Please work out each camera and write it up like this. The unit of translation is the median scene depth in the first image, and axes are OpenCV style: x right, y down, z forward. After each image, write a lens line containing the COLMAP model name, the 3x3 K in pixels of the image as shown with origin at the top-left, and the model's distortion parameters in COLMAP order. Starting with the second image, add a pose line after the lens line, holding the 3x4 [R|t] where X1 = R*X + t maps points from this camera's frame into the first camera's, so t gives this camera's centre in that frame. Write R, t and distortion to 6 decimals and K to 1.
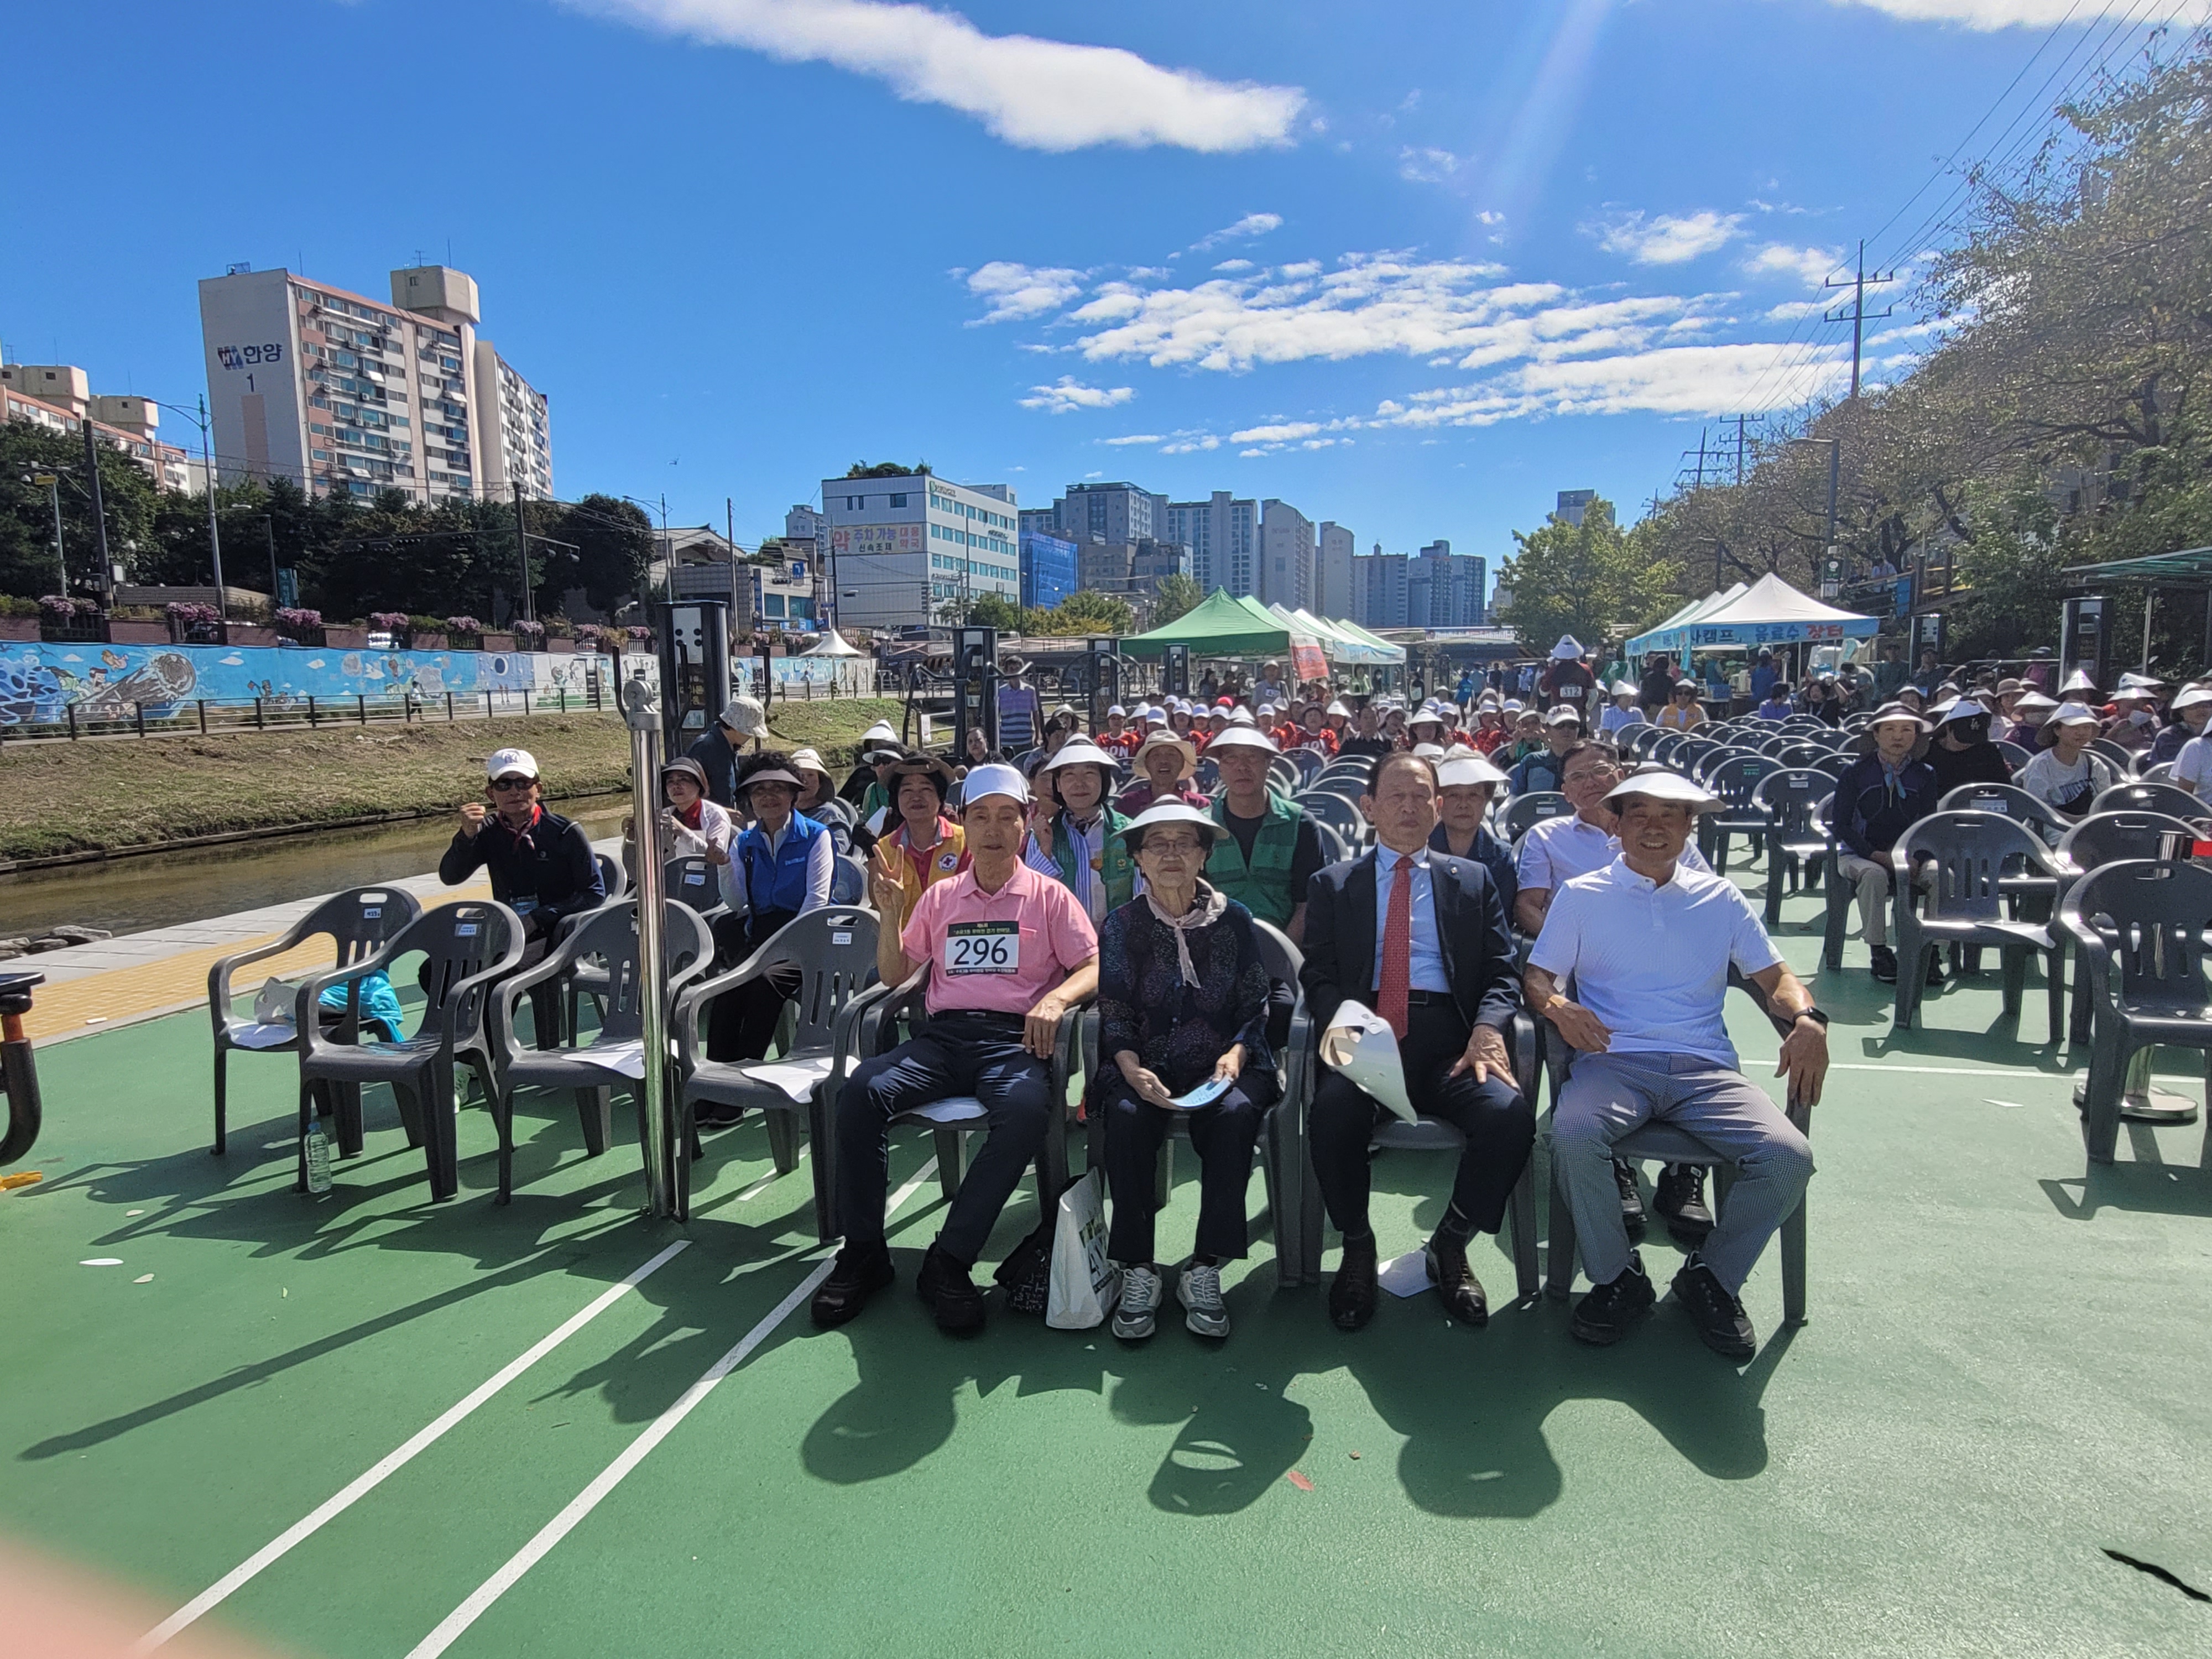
lens RADIAL K [[1299.5, 0, 1110.8], [0, 1299.5, 826.7], [0, 0, 1]] dist [0.007619, -0.007798]
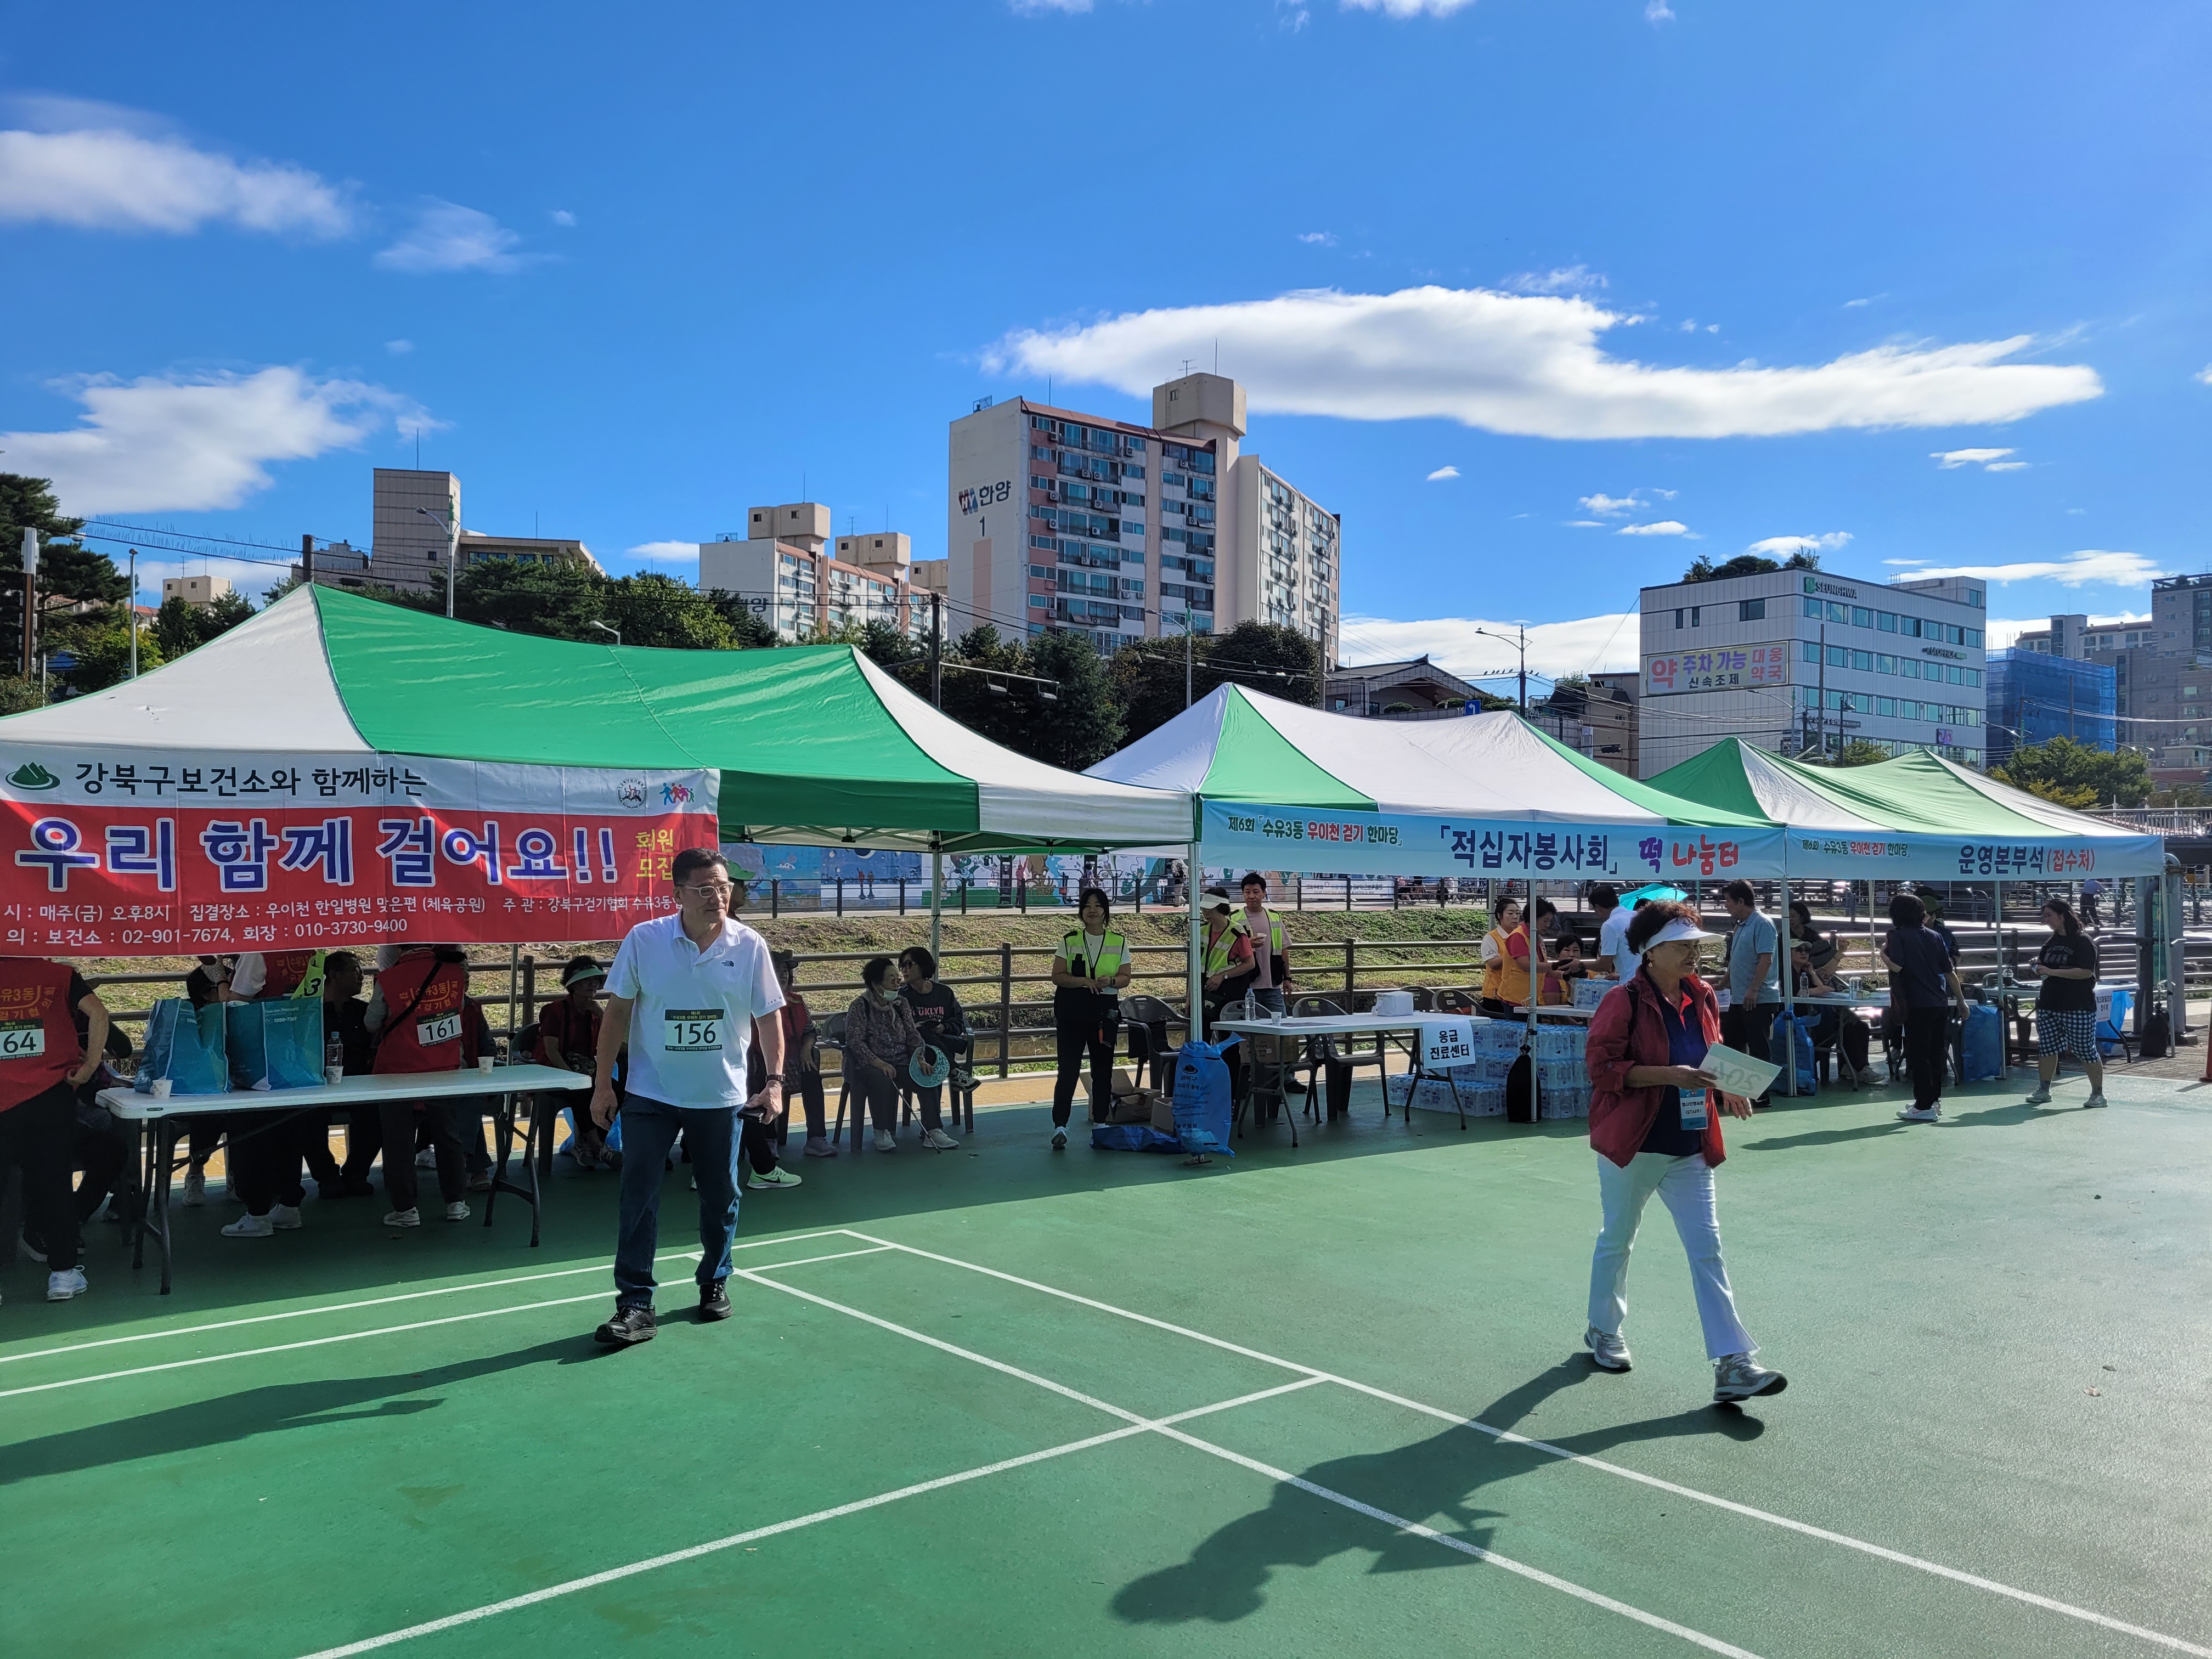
lens RADIAL K [[1689.4, 0, 1103.3], [0, 1689.4, 827.5], [0, 0, 1]] dist [0.036291, -0.001571]
pose [[0.818872, 0.010261, -0.573884, 0.063951], [-0.089018, 0.990013, -0.109318, -0.016677], [0.567031, 0.140603, 0.811608, 0.123202]]
